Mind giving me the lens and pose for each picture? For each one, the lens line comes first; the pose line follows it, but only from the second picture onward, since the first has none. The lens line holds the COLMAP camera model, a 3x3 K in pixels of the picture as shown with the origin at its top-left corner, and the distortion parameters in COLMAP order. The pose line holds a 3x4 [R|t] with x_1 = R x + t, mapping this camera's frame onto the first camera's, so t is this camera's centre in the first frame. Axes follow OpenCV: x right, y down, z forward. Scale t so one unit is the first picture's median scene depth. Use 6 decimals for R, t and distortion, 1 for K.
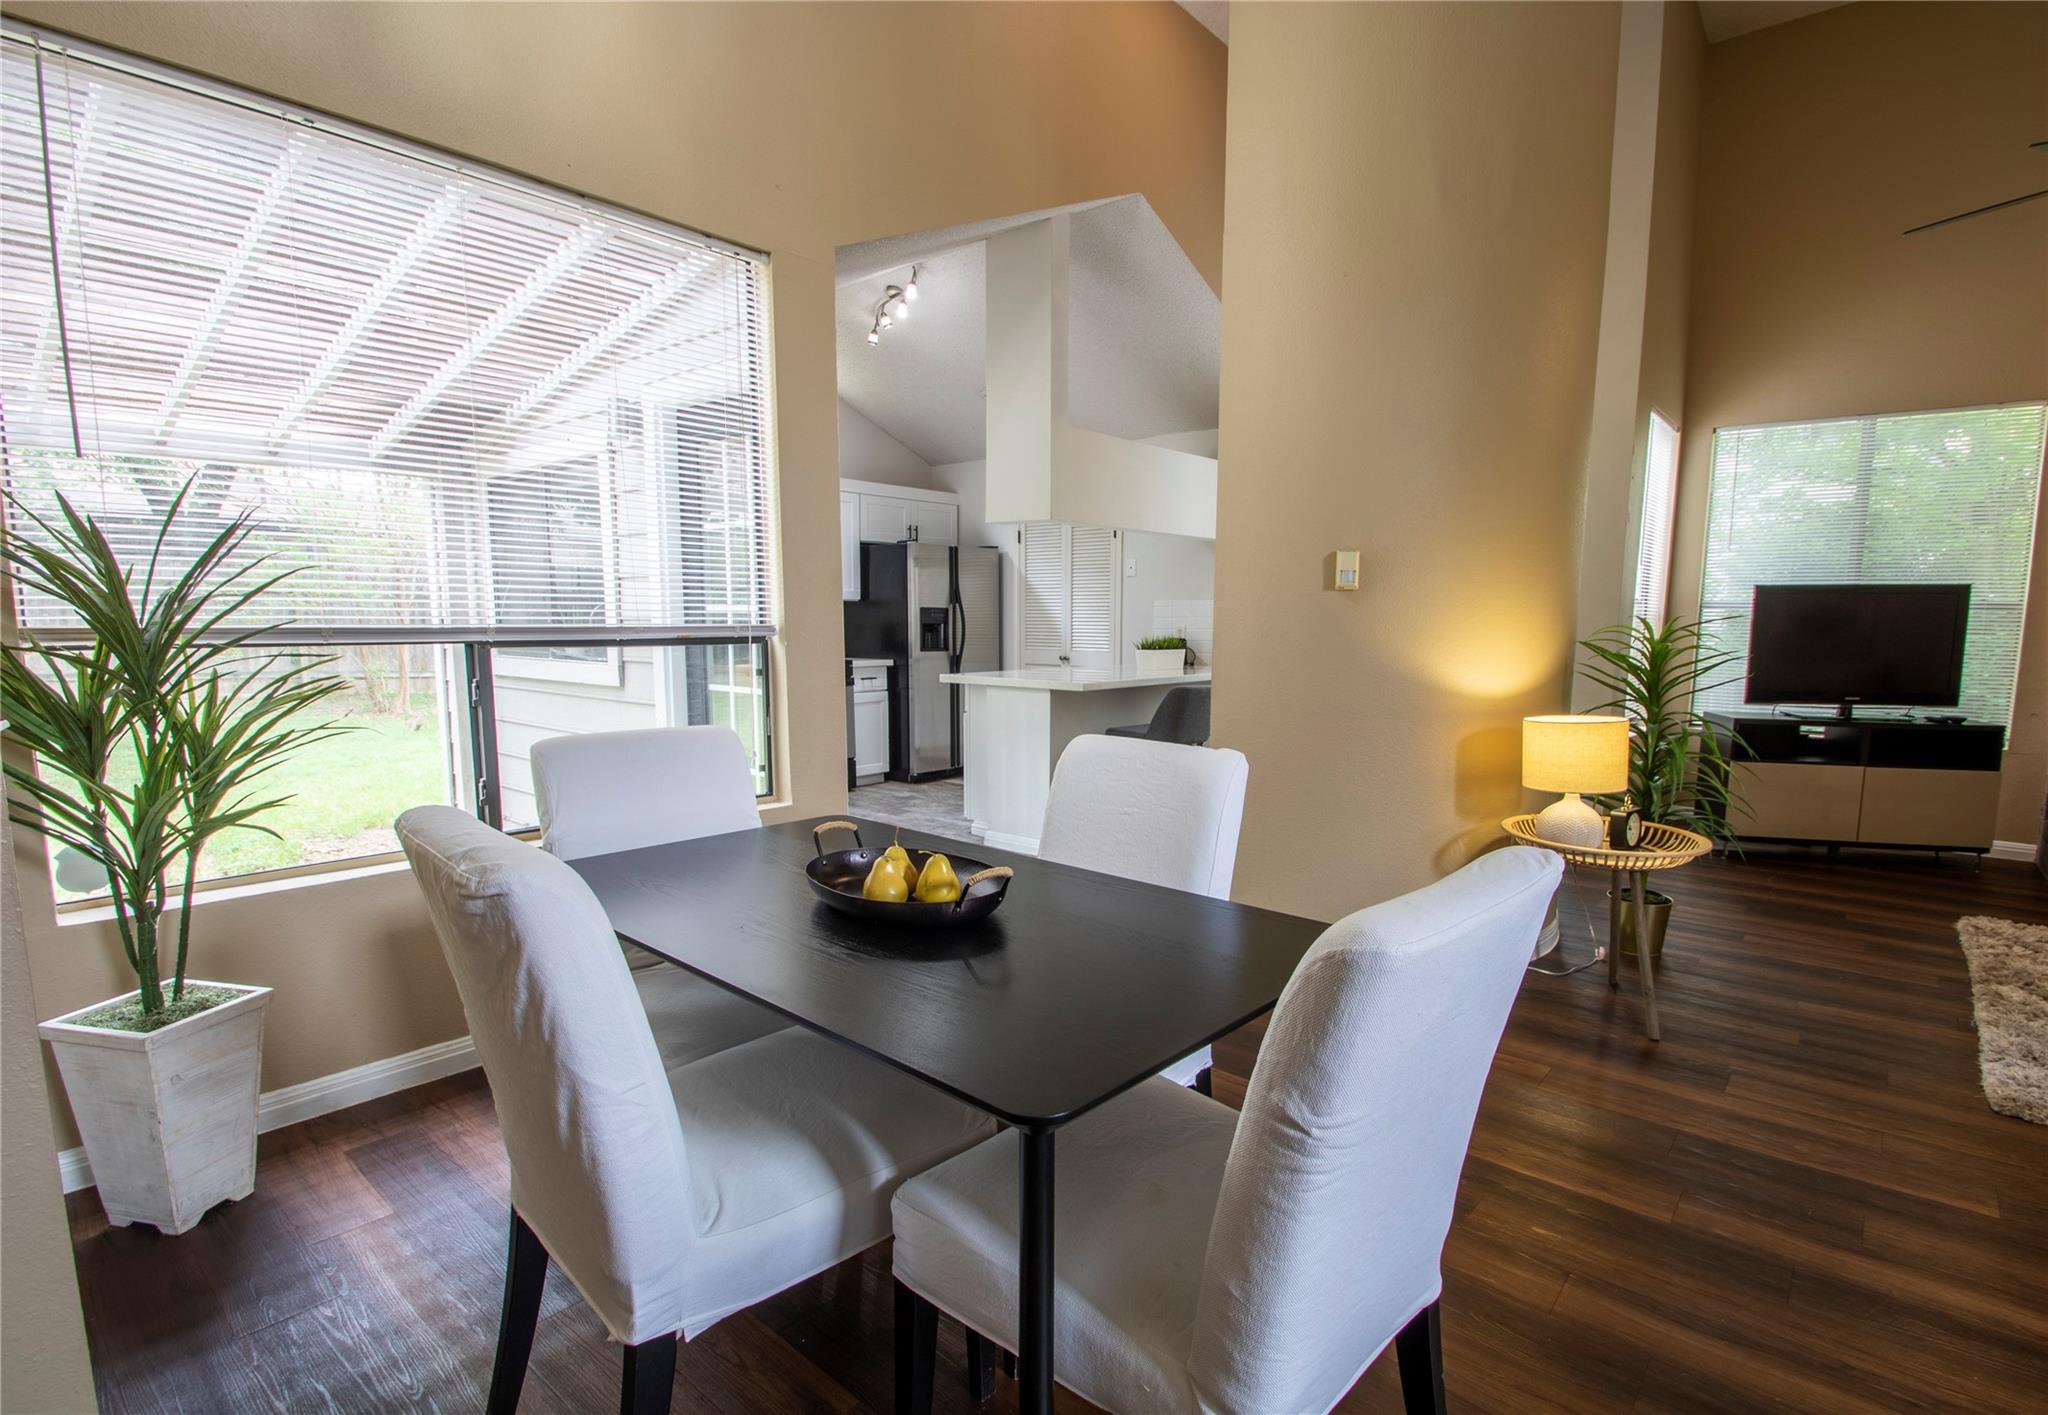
lens RADIAL K [[997.0, 0, 1064.0], [0, 997.0, 751.1], [0, 0, 1]] dist [-0.021321, -0.001064]
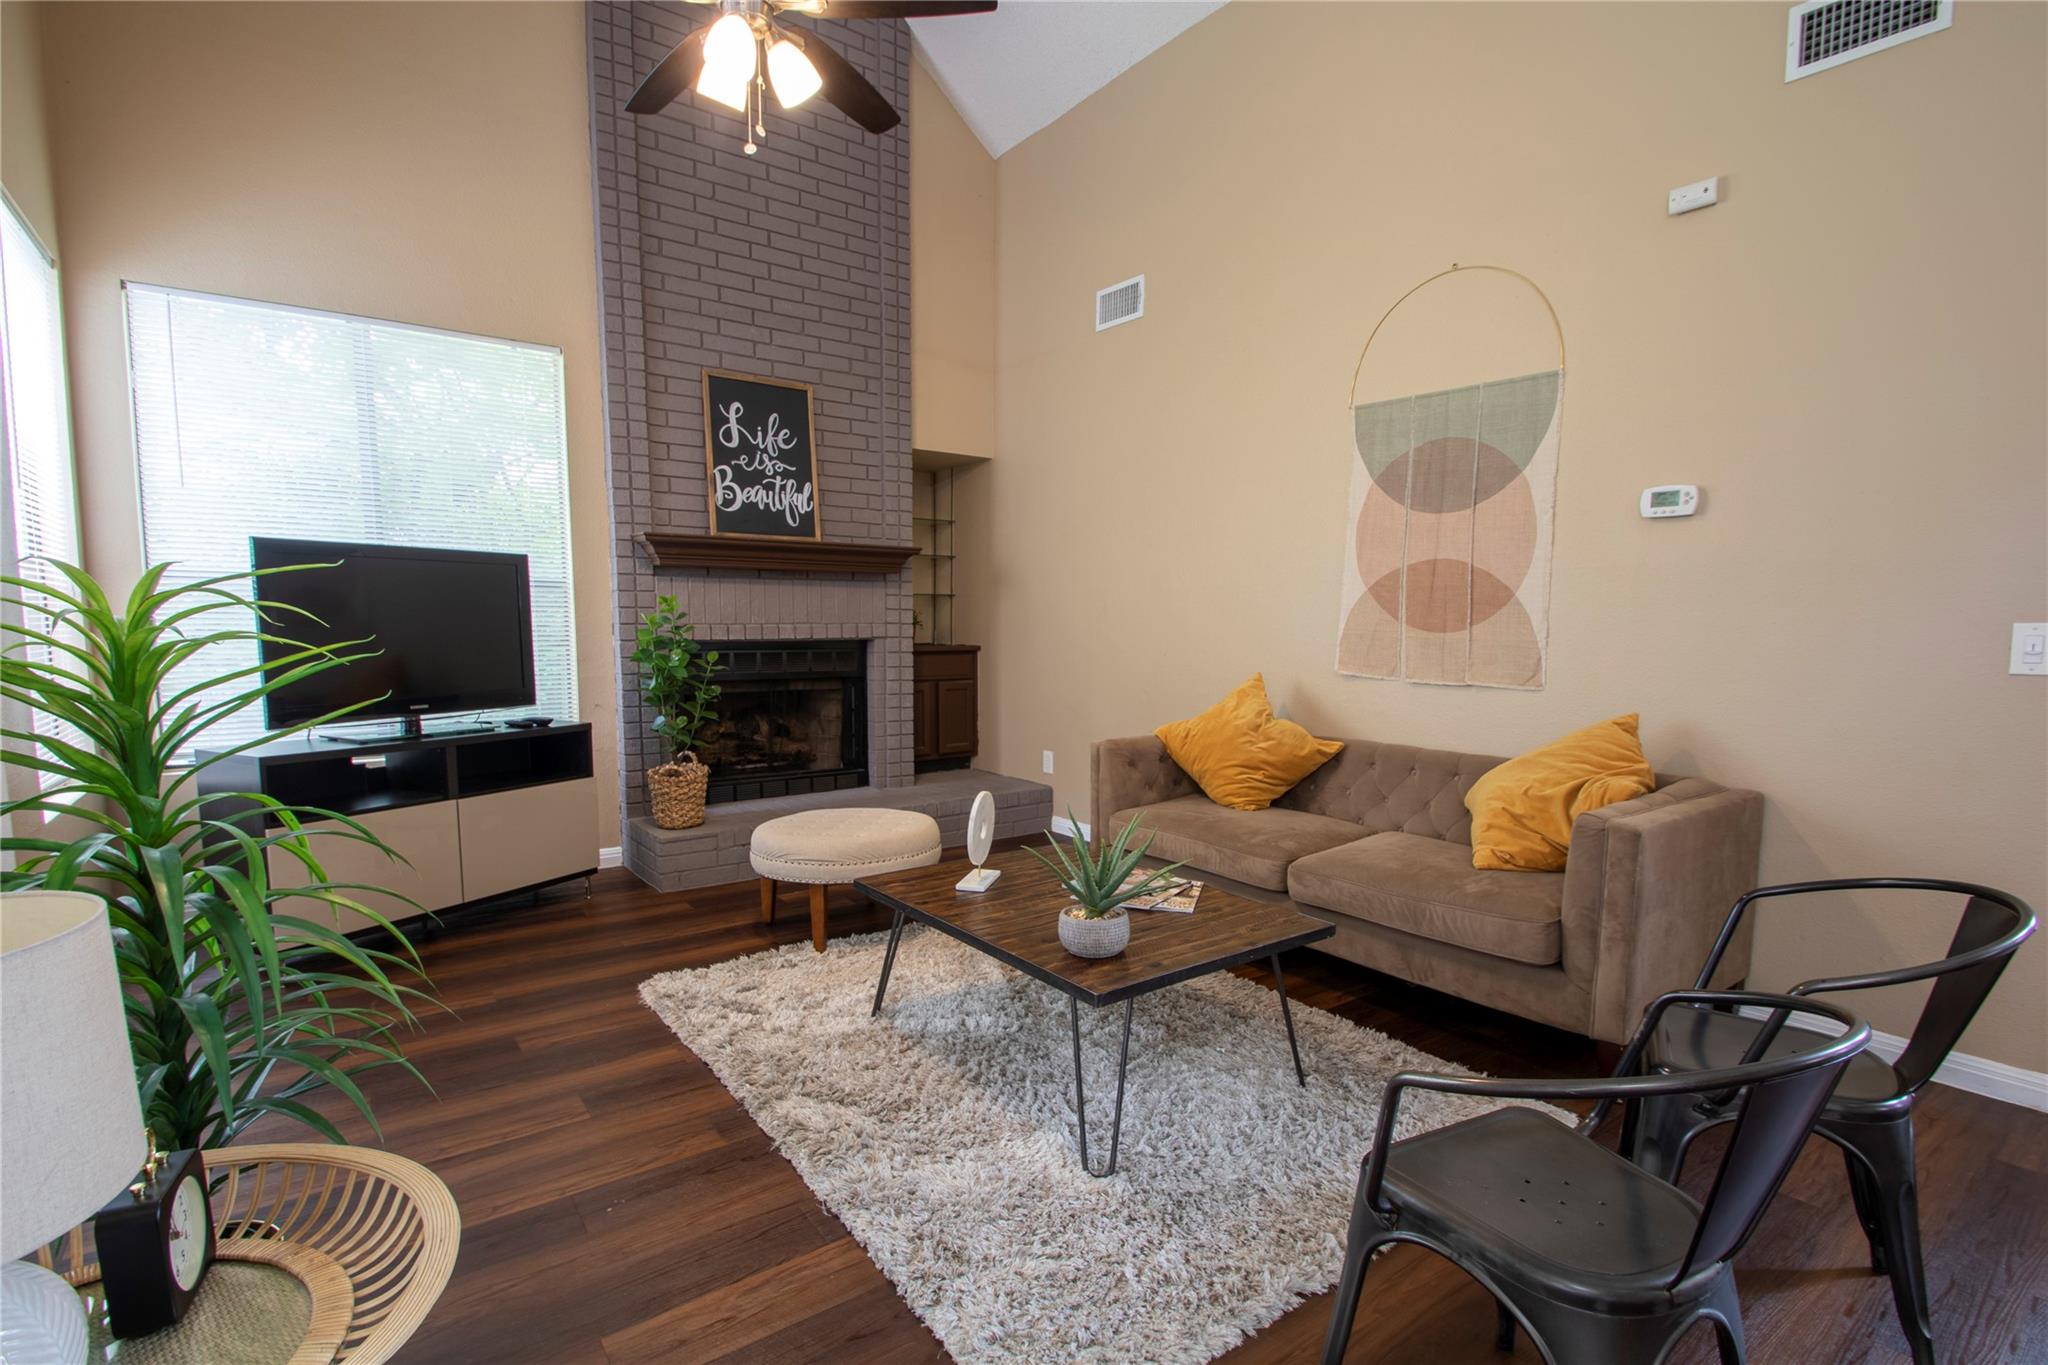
lens RADIAL K [[978.9, 0, 1039.8], [0, 978.9, 713.0], [0, 0, 1]] dist [-0.006796, -0.003141]
pose [[0.229527, -0.095493, 0.968606, 0.177579], [0.126038, 0.989712, 0.067708, -0.033022], [-0.965107, 0.106540, 0.239202, 0.321741]]
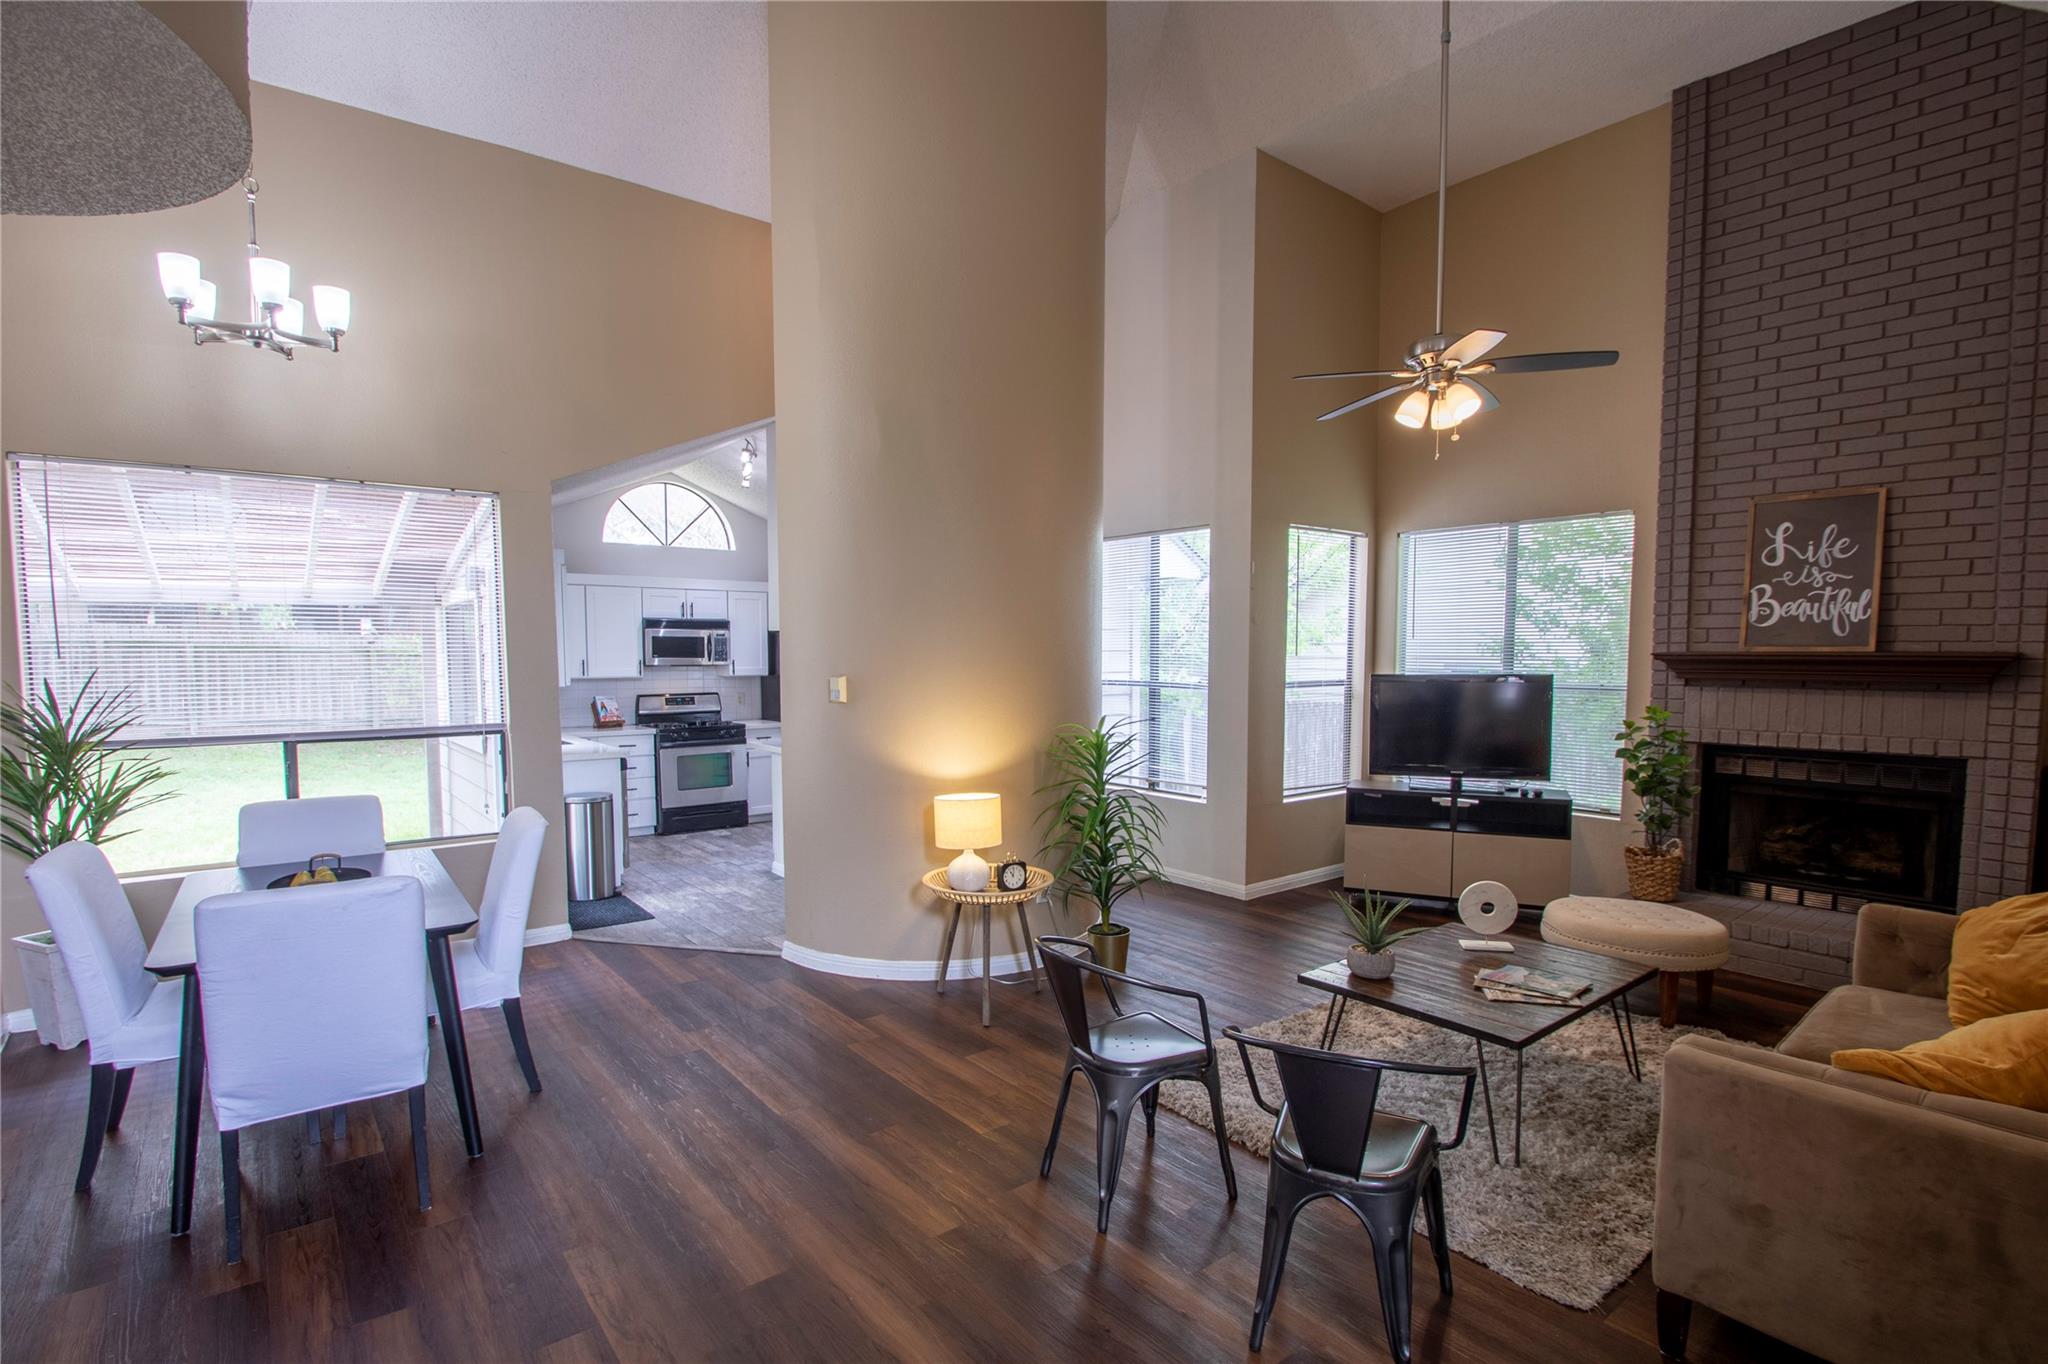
lens RADIAL K [[978.9, 0, 1033.1], [0, 978.9, 726.3], [0, 0, 1]] dist [-0.006796, -0.003141]
pose [[0.981479, 0.008216, -0.191392, 0.433687], [-0.019073, 0.998307, -0.054951, -0.028393], [0.190616, 0.057583, 0.979974, -0.185307]]
